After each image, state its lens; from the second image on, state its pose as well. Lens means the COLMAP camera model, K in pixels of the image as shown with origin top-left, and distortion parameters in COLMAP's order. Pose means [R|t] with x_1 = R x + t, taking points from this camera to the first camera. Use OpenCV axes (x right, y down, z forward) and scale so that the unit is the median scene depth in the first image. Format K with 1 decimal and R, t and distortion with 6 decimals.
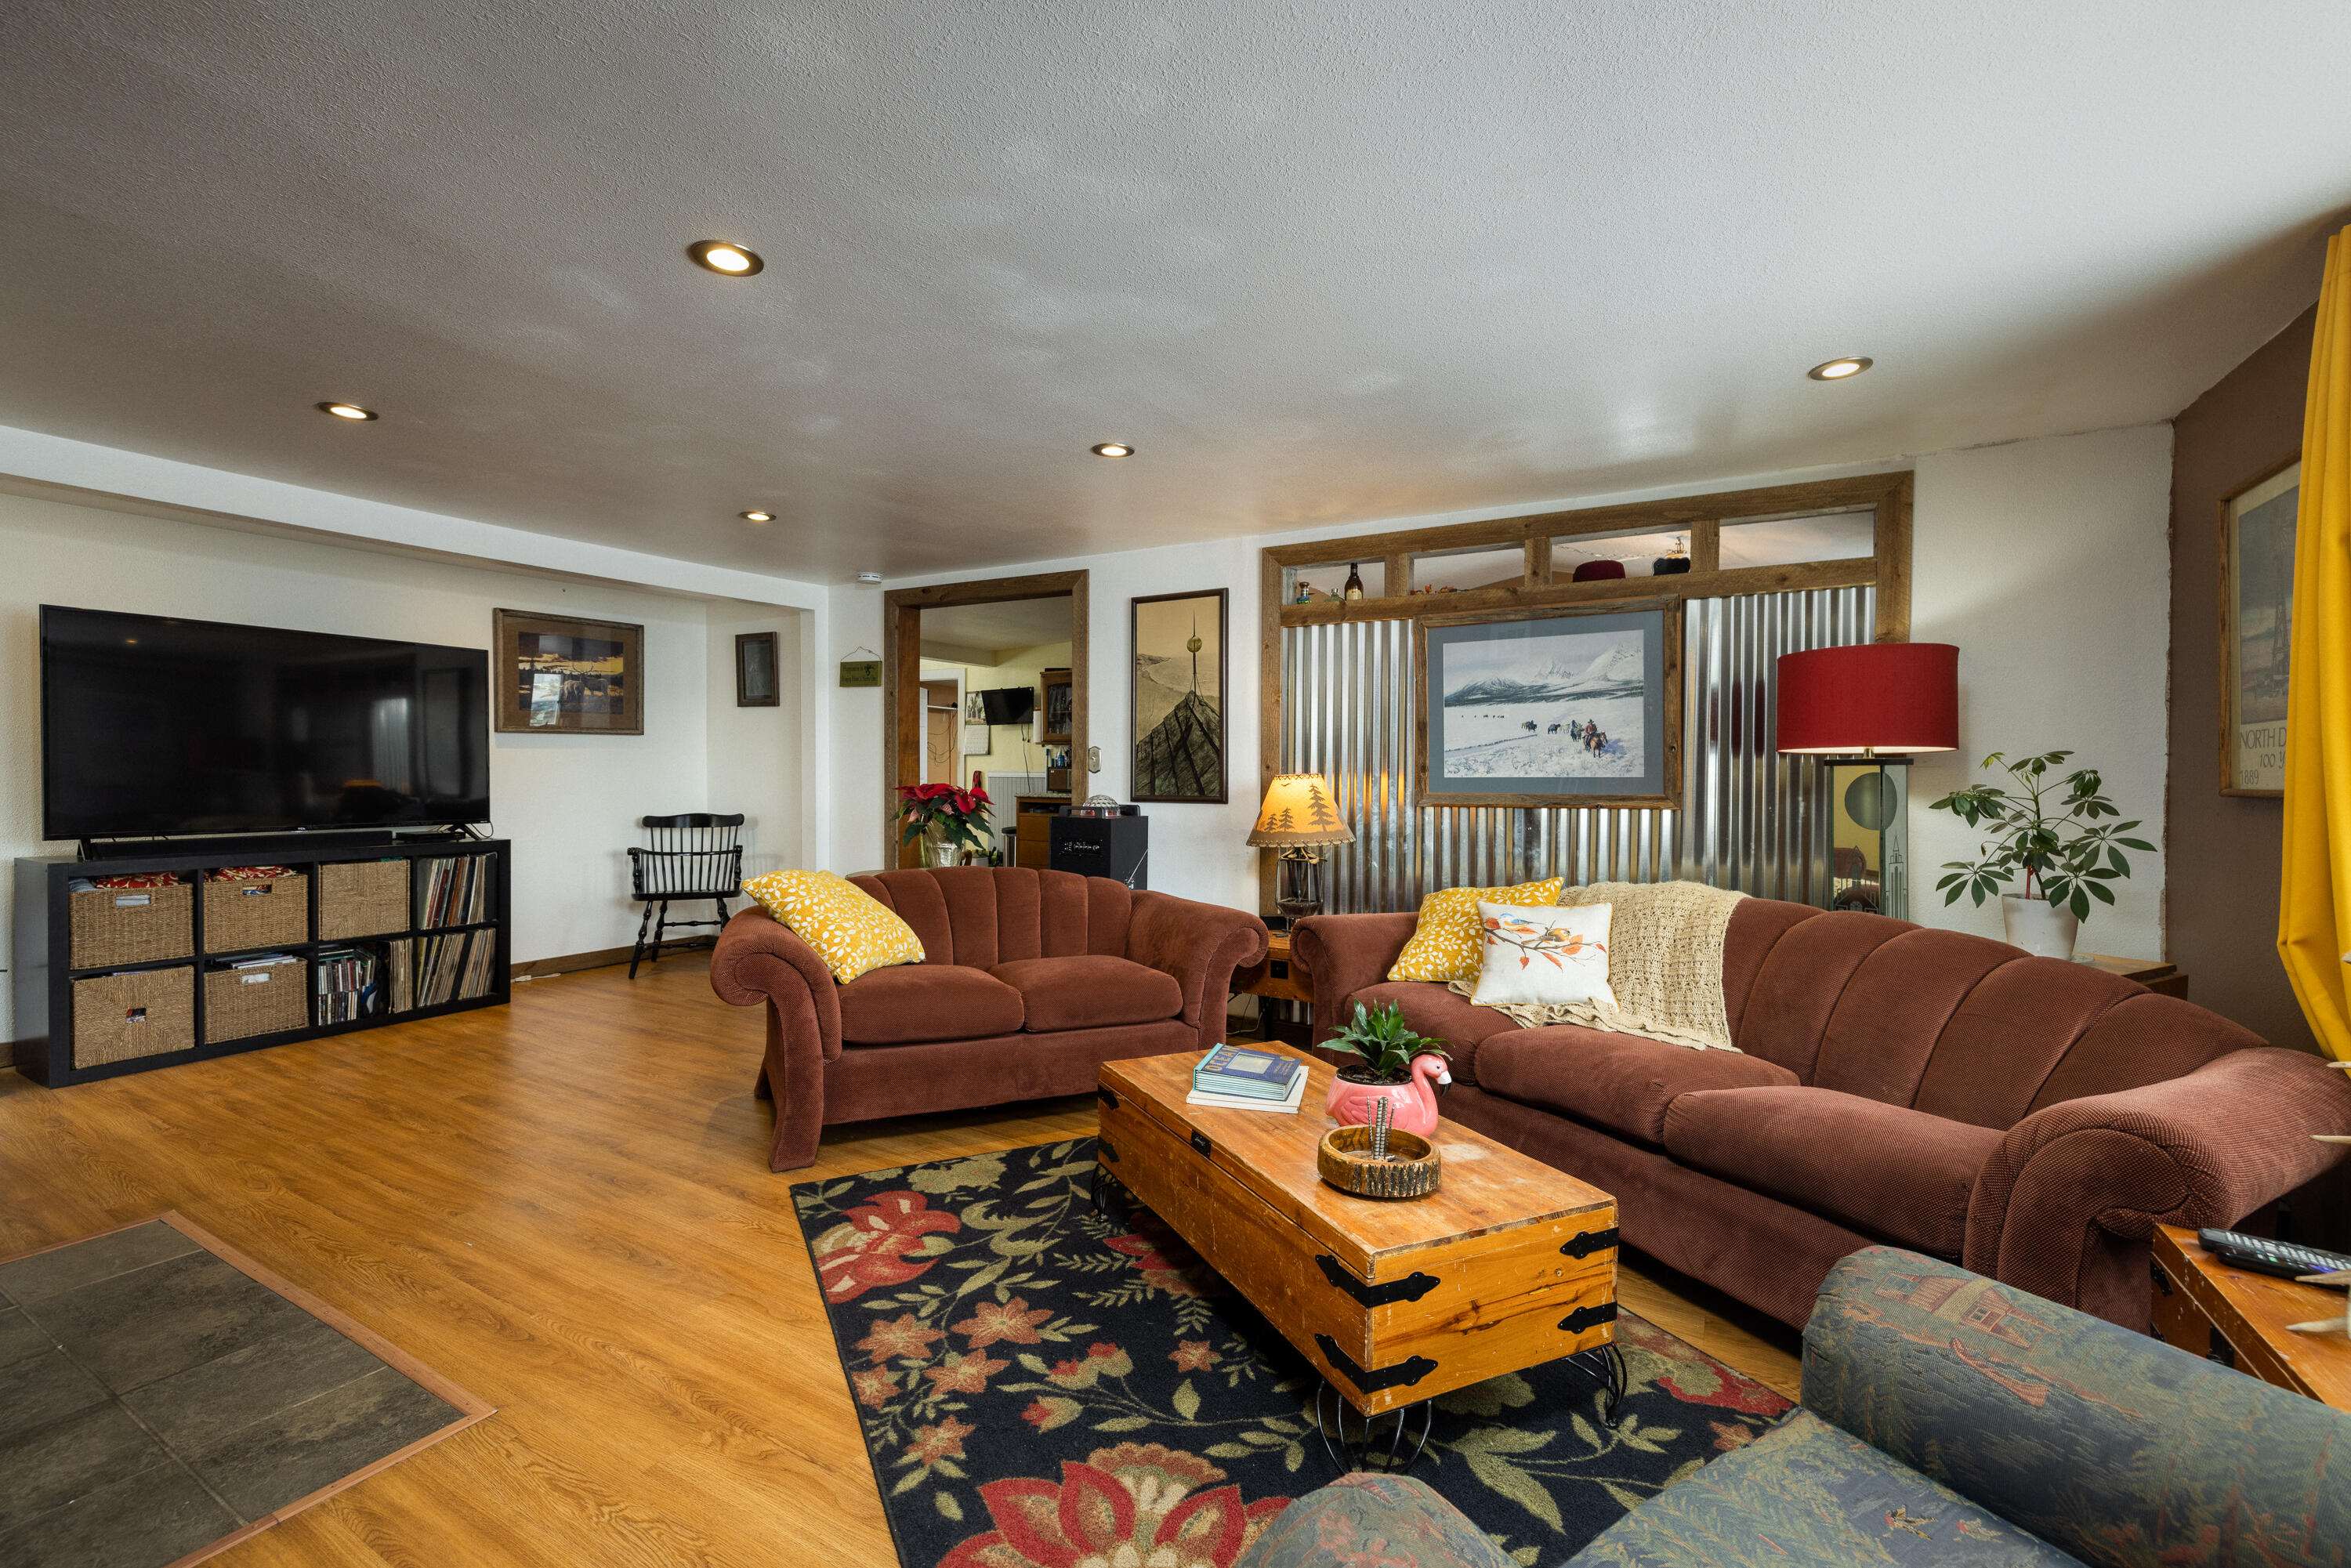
lens RADIAL K [[1013.2, 0, 1186.1], [0, 1013.2, 778.6], [0, 0, 1]] dist [-0.000025, 0.000167]
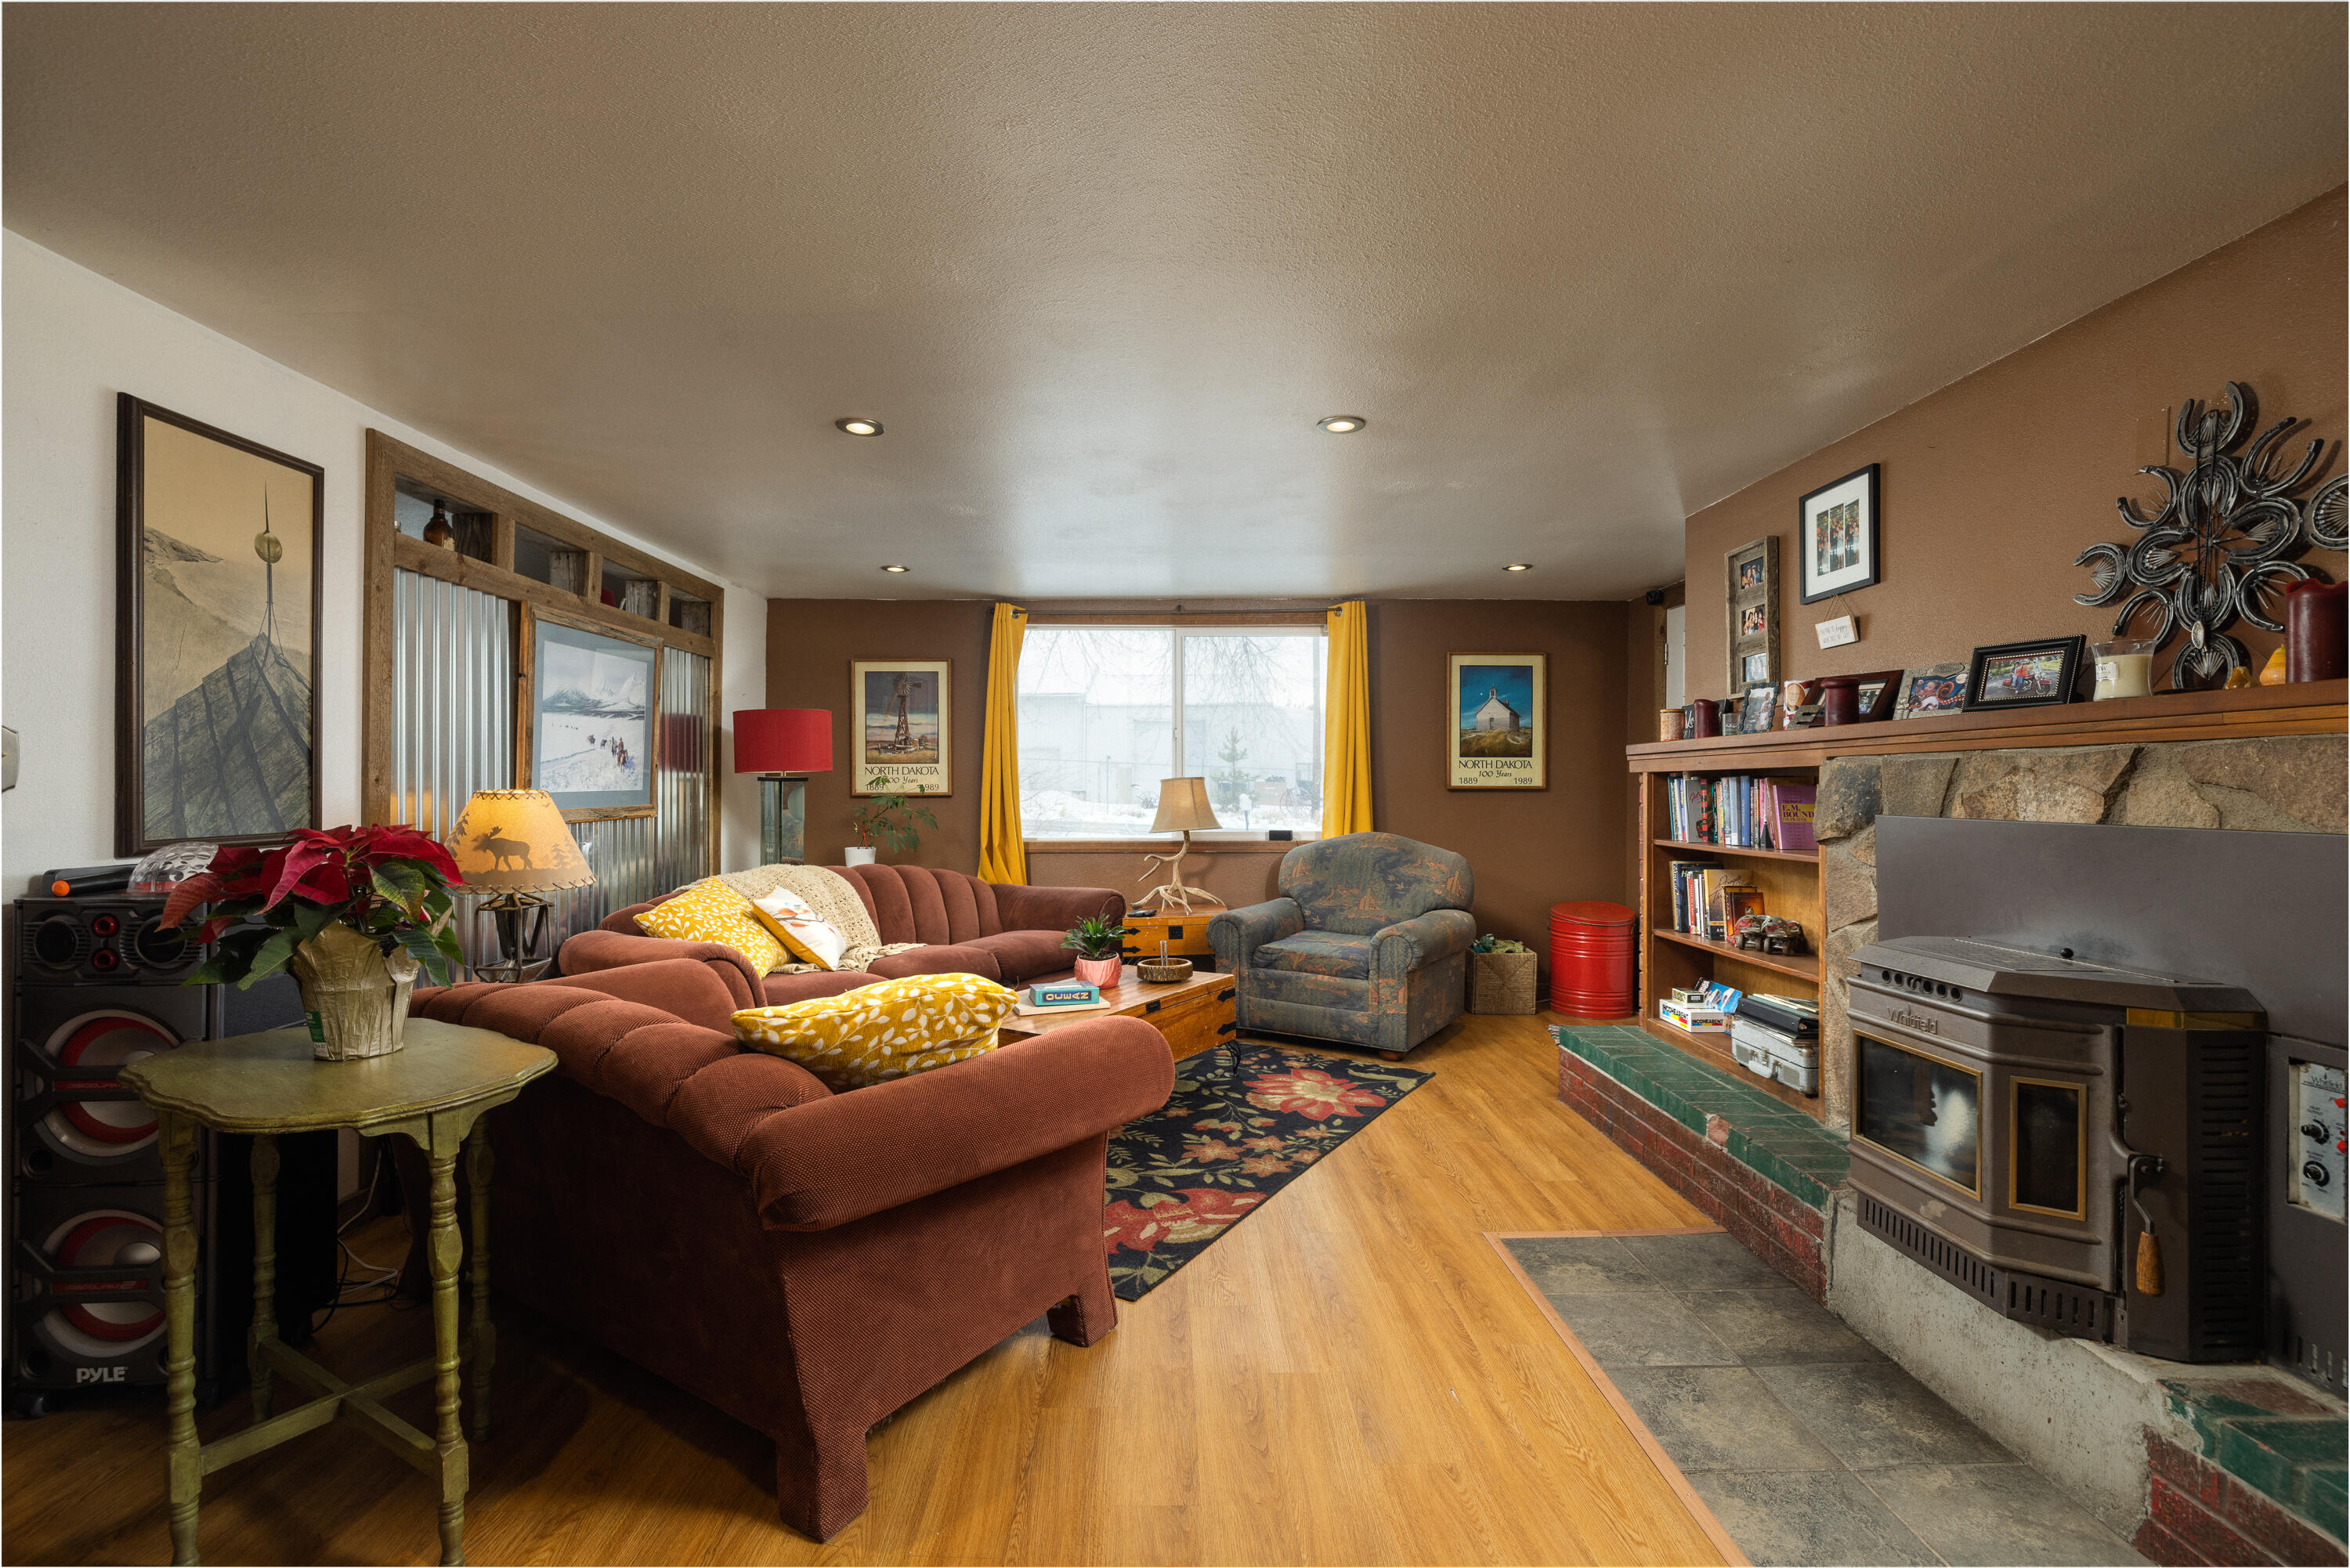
lens RADIAL K [[1087.2, 0, 1175.0], [0, 1087.2, 784.0], [0, 0, 1]] dist [-0.000052, -0.000077]
pose [[-0.534659, -0.005105, 0.845052, -1.407135], [-0.000075, 0.999982, 0.005994, -0.024726], [-0.845068, 0.003142, -0.534650, 1.764121]]
